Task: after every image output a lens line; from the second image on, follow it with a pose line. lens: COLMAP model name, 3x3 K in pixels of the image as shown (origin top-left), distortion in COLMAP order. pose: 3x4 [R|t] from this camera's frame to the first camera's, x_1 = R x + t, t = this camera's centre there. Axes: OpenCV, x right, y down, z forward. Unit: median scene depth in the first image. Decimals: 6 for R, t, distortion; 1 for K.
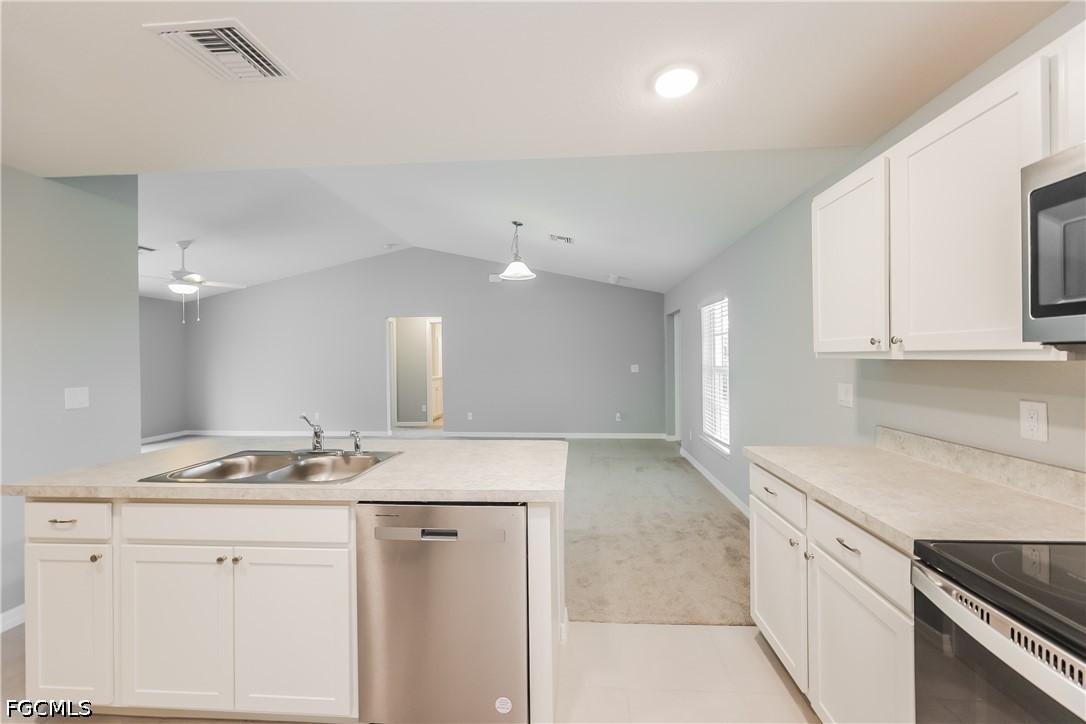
lens RADIAL K [[436.0, 0, 536.3], [0, 436.0, 358.9], [0, 0, 1]] dist [0.009676, 0.000002]
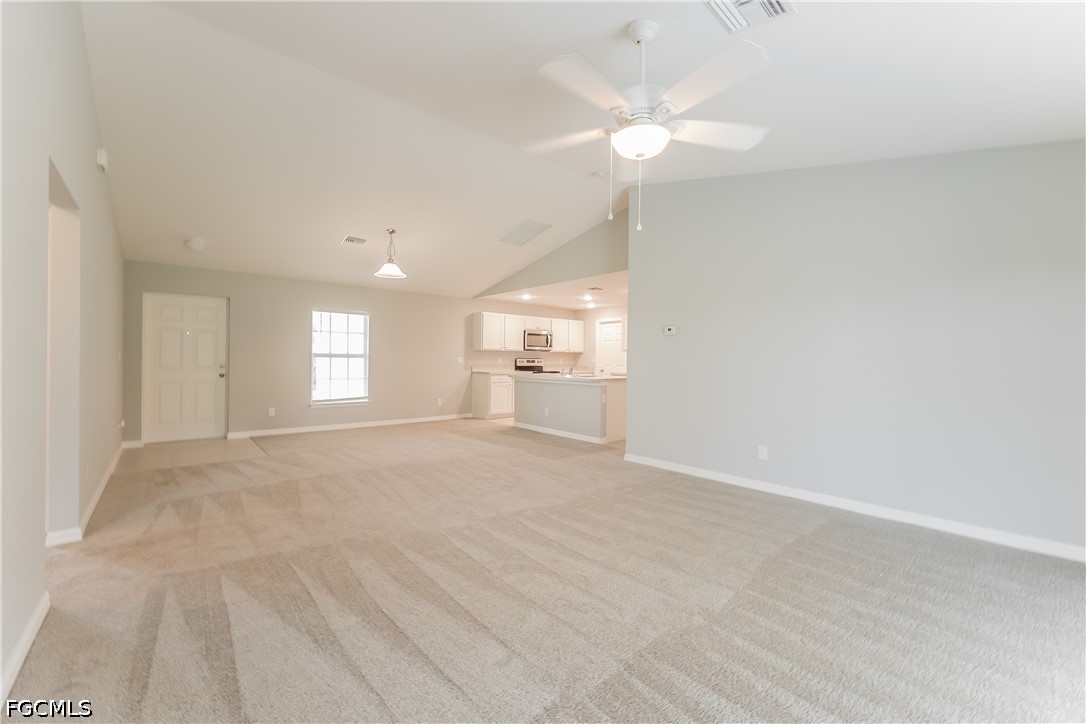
lens RADIAL K [[436.0, 0, 536.3], [0, 436.0, 358.9], [0, 0, 1]] dist [0.009676, 0.000002]
pose [[-0.708241, 0.005458, 0.705950, -2.348518], [0.000857, 0.999976, -0.006871, 0.098592], [-0.705970, -0.004261, -0.708228, 3.168809]]
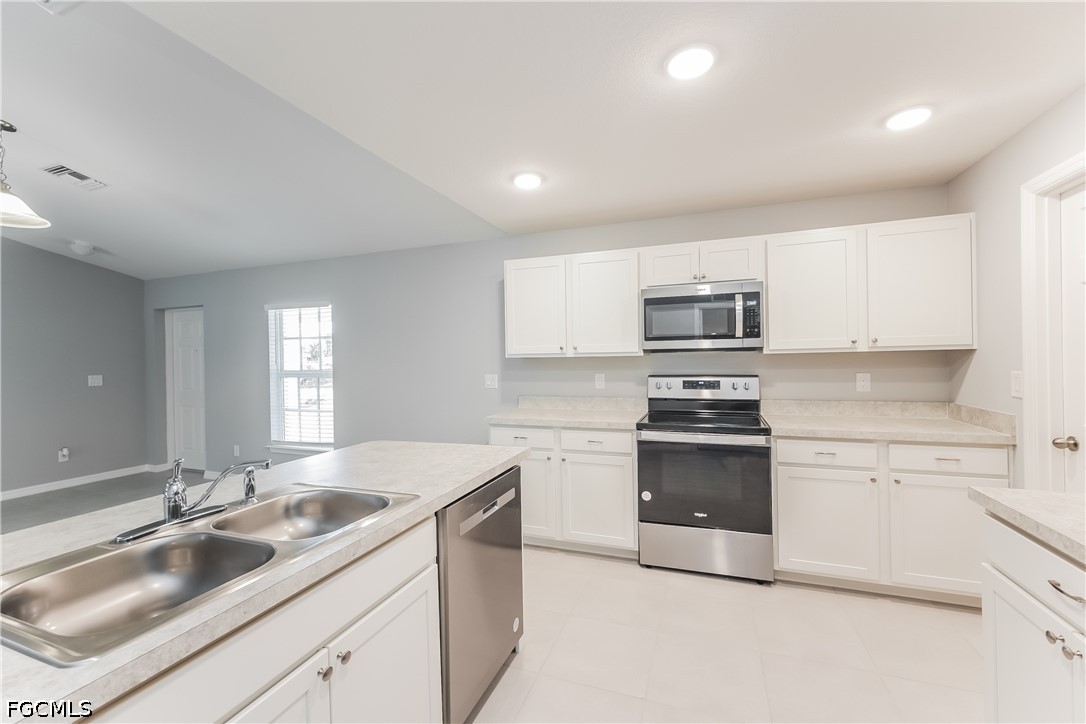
lens RADIAL K [[439.3, 0, 559.0], [0, 439.3, 361.6], [0, 0, 1]] dist [0.000777, -0.000072]
pose [[0.261108, -0.002451, 0.965306, -0.800577], [0.016057, 0.999869, -0.001805, 0.017326], [-0.965176, 0.015971, 0.261113, 0.337404]]
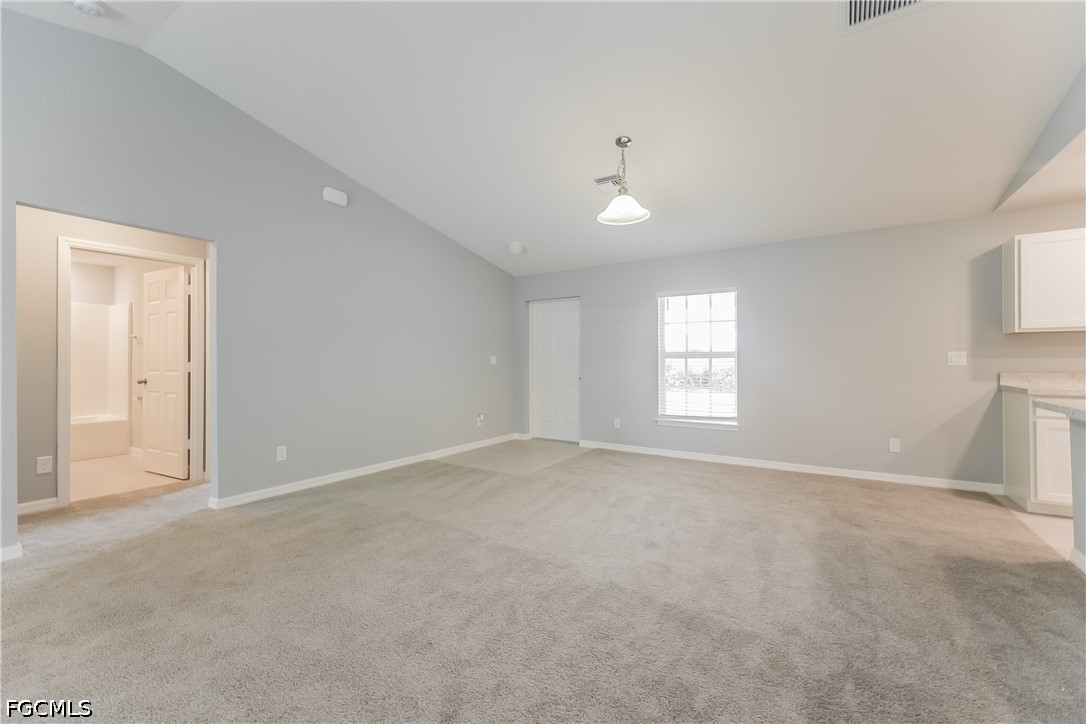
lens RADIAL K [[439.3, 0, 559.0], [0, 439.3, 361.6], [0, 0, 1]] dist [0.000777, -0.000072]
pose [[0.461055, 0.009600, 0.887320, -1.442292], [0.002495, 0.999924, -0.012115, 0.111283], [-0.887368, 0.007799, 0.460996, 1.573780]]
